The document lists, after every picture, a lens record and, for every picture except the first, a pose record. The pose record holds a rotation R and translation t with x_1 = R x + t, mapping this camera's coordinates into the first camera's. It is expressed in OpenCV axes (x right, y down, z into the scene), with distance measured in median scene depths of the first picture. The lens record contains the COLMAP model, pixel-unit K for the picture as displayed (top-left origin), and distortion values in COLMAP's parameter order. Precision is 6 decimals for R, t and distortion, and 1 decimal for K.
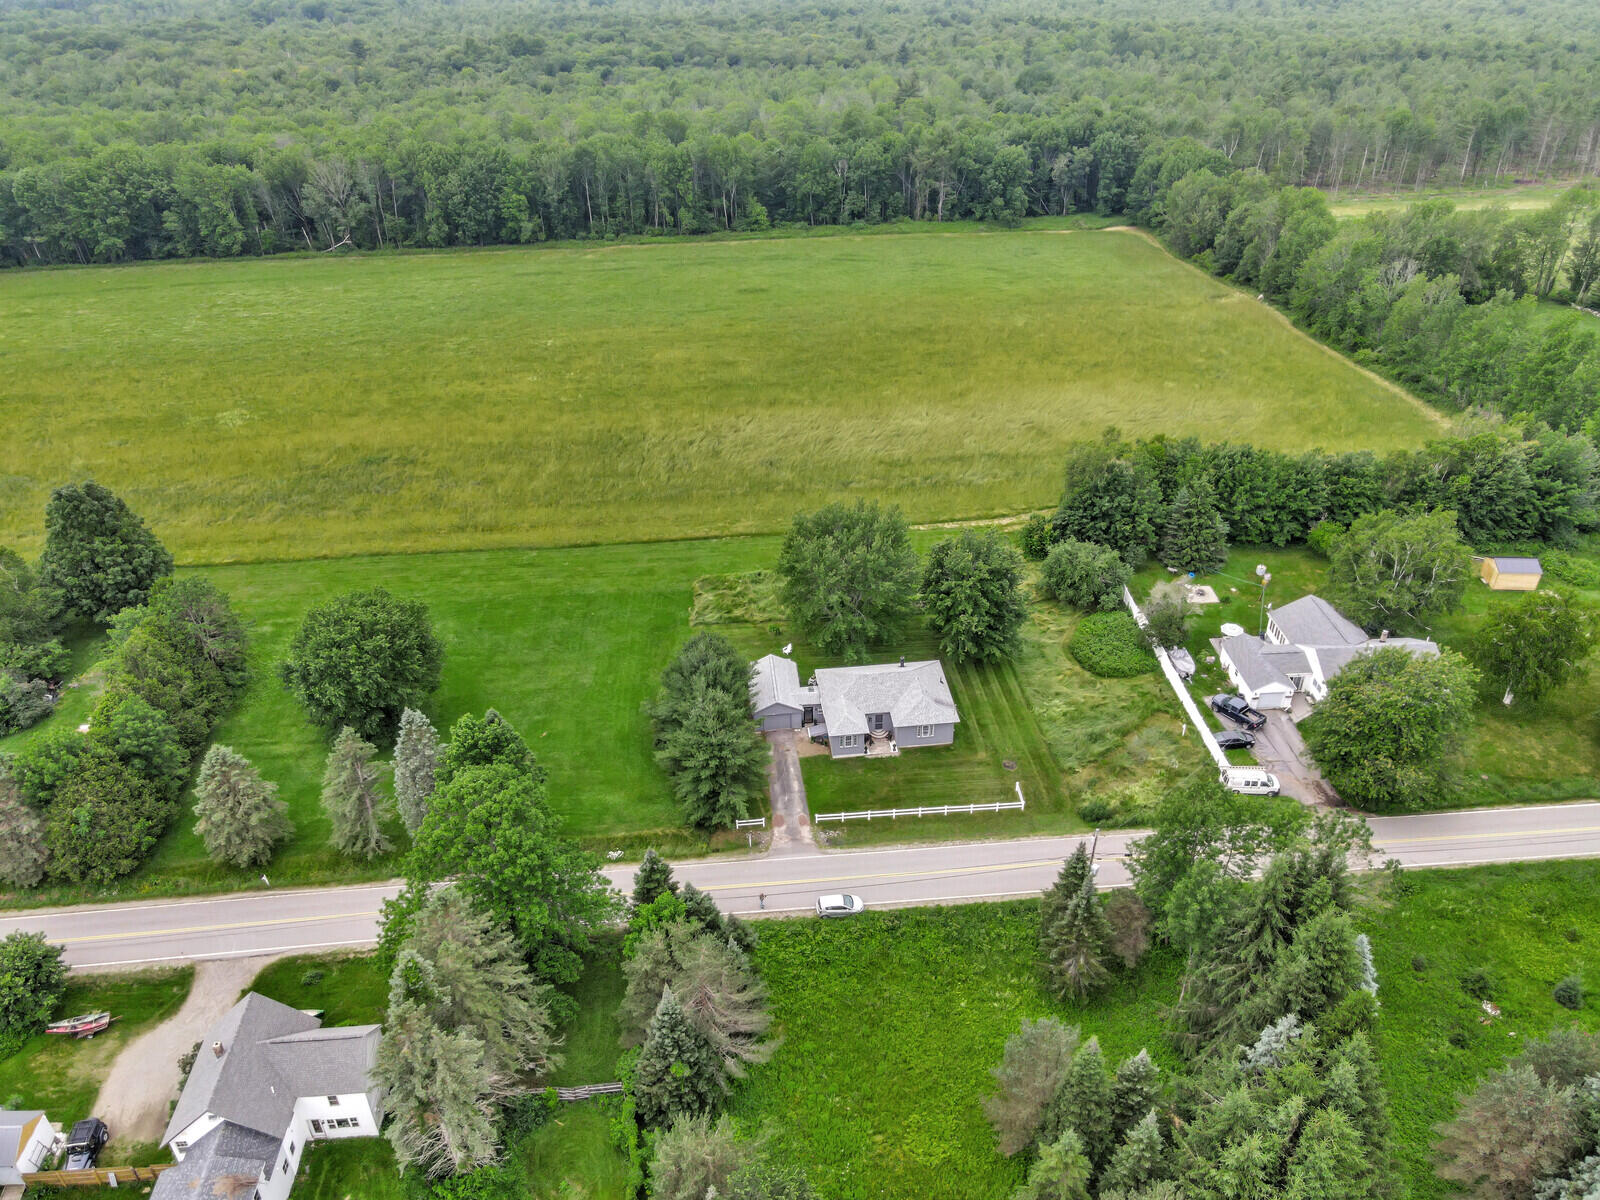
lens RADIAL K [[1213.9, 0, 792.8], [0, 1213.9, 594.6], [0, 0, 1]] dist [0.015522, 0.012297]
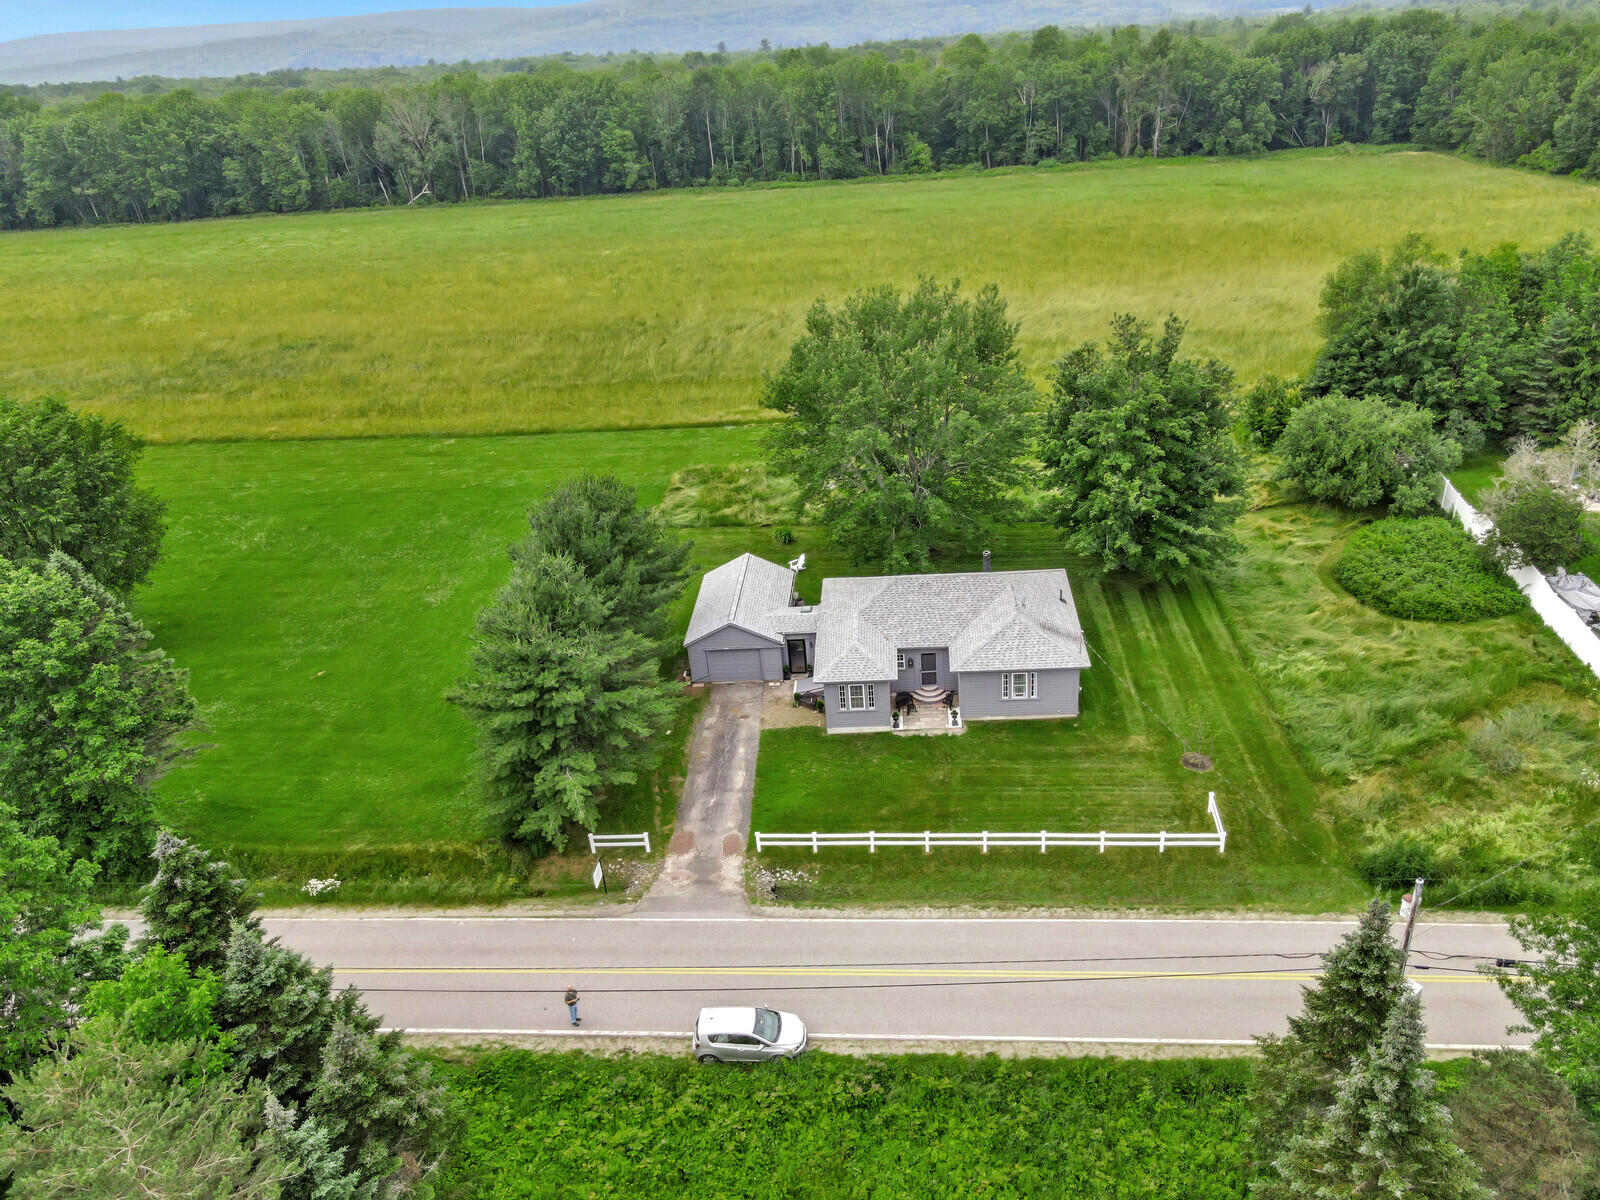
lens RADIAL K [[1213.9, 0, 806.9], [0, 1213.9, 611.0], [0, 0, 1]] dist [0.015522, 0.012297]
pose [[0.983181, 0.022580, -0.181231, 0.102672], [-0.038209, 0.995799, -0.083216, 0.114437], [0.178590, 0.088741, 0.979914, 0.458325]]
